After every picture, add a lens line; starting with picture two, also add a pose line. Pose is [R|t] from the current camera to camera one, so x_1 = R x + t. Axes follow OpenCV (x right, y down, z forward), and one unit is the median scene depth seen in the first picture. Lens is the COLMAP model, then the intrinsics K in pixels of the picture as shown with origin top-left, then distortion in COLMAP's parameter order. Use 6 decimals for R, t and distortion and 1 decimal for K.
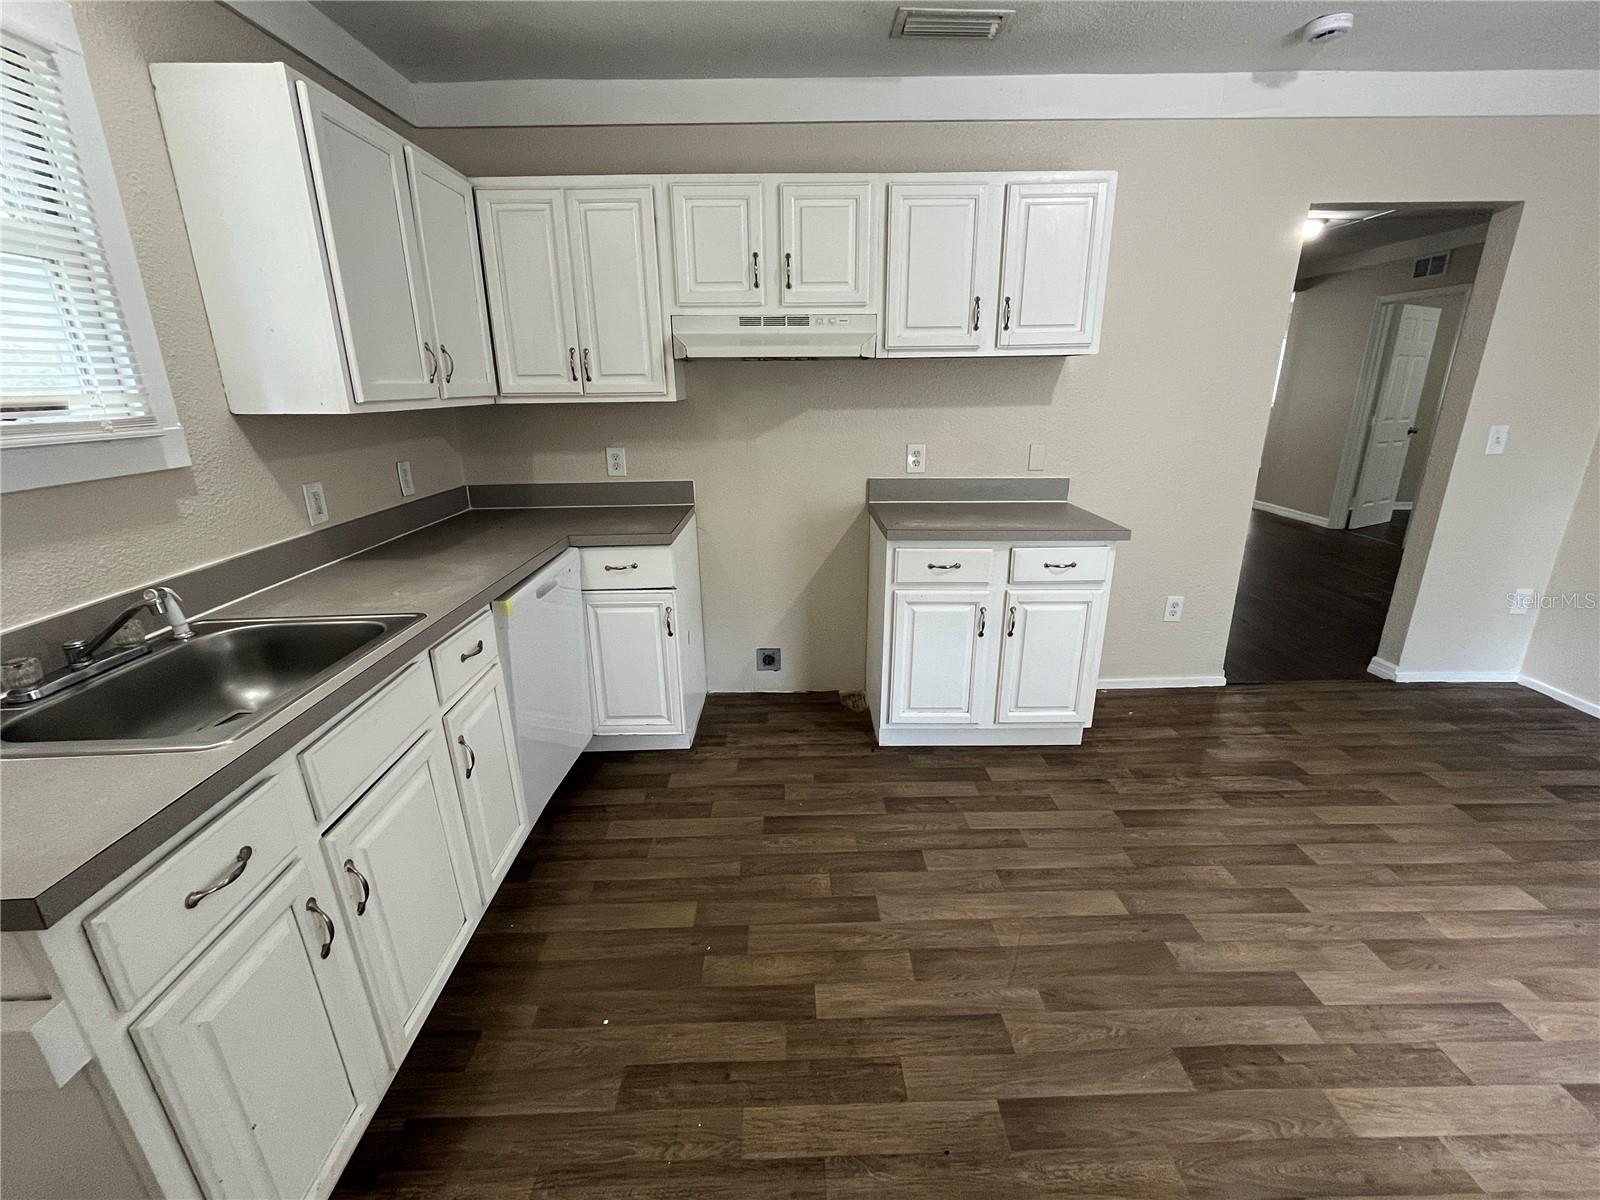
lens RADIAL K [[693.1, 0, 800.0], [0, 693.1, 600.0], [0, 0, 1]] dist [-0.002483, -0.000374]
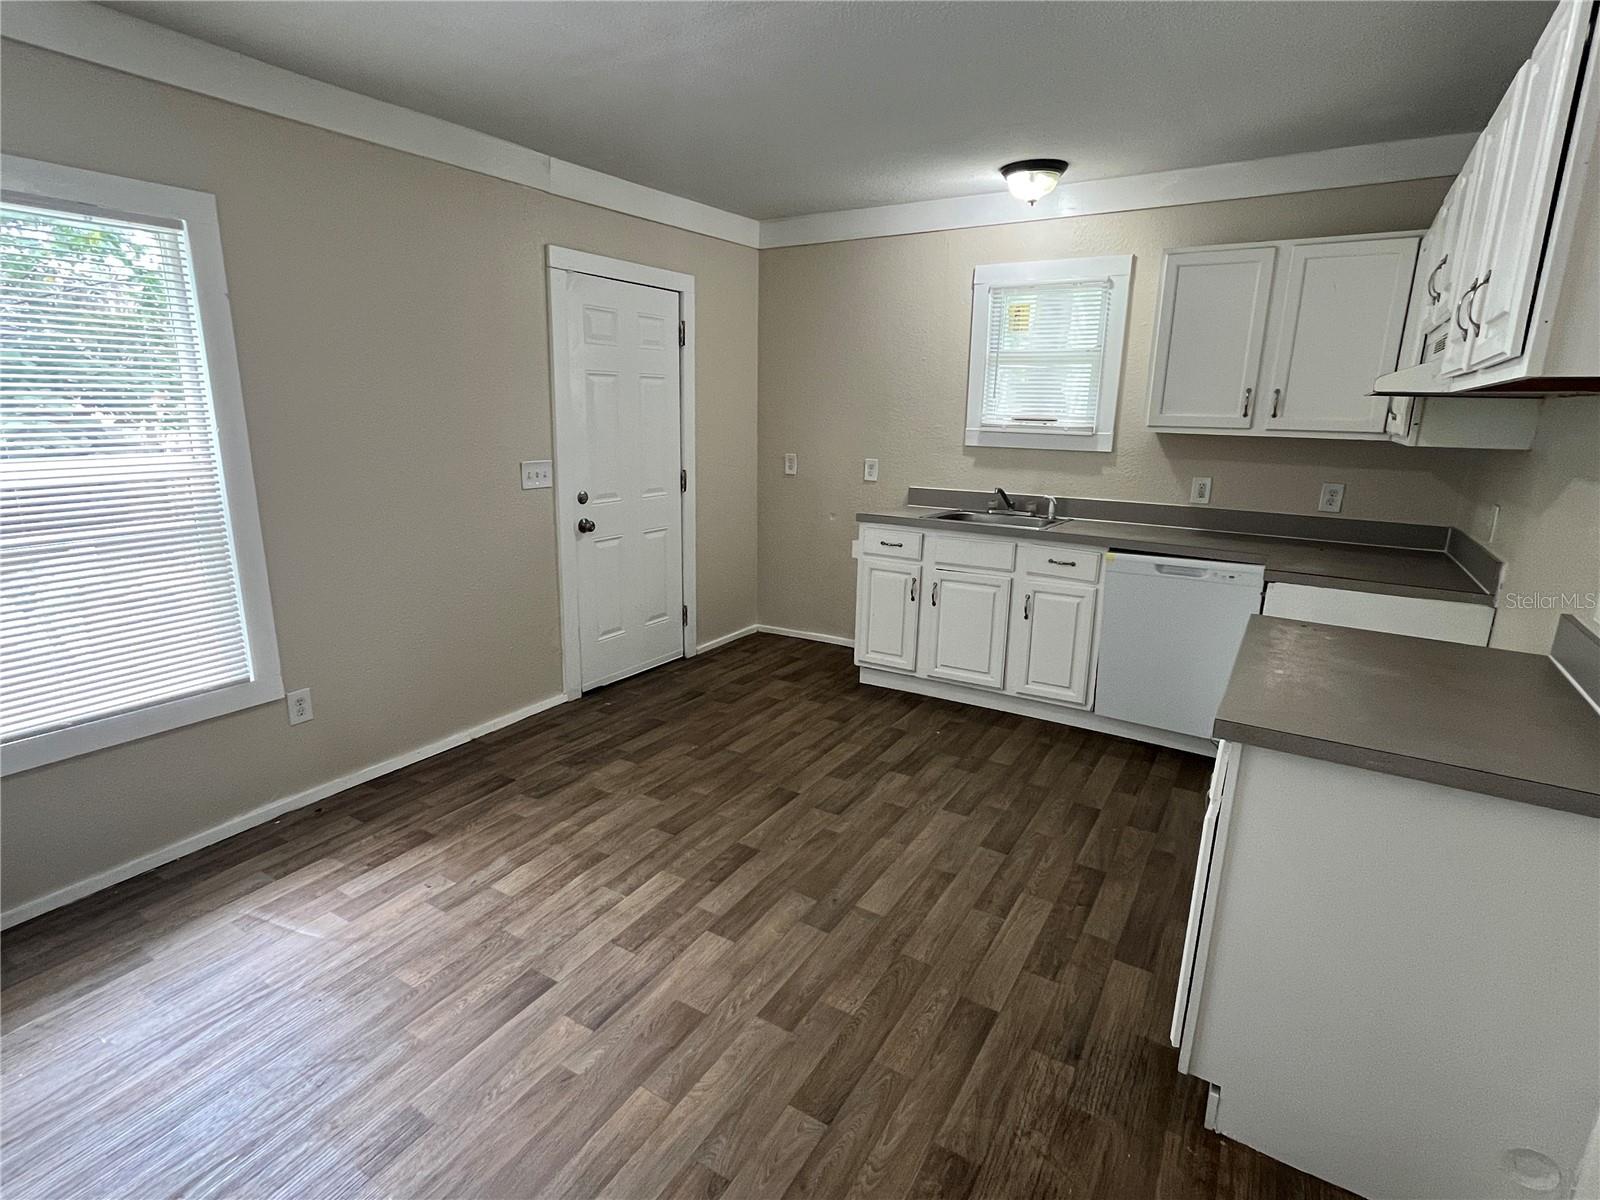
lens RADIAL K [[787.8, 0, 800.0], [0, 787.8, 600.0], [0, 0, 1]] dist [-0.000526, -0.000154]
pose [[-0.538023, 0.200413, -0.818759, 1.654191], [-0.267201, 0.880683, 0.391154, -0.479749], [0.799459, 0.429223, -0.420277, 1.444257]]
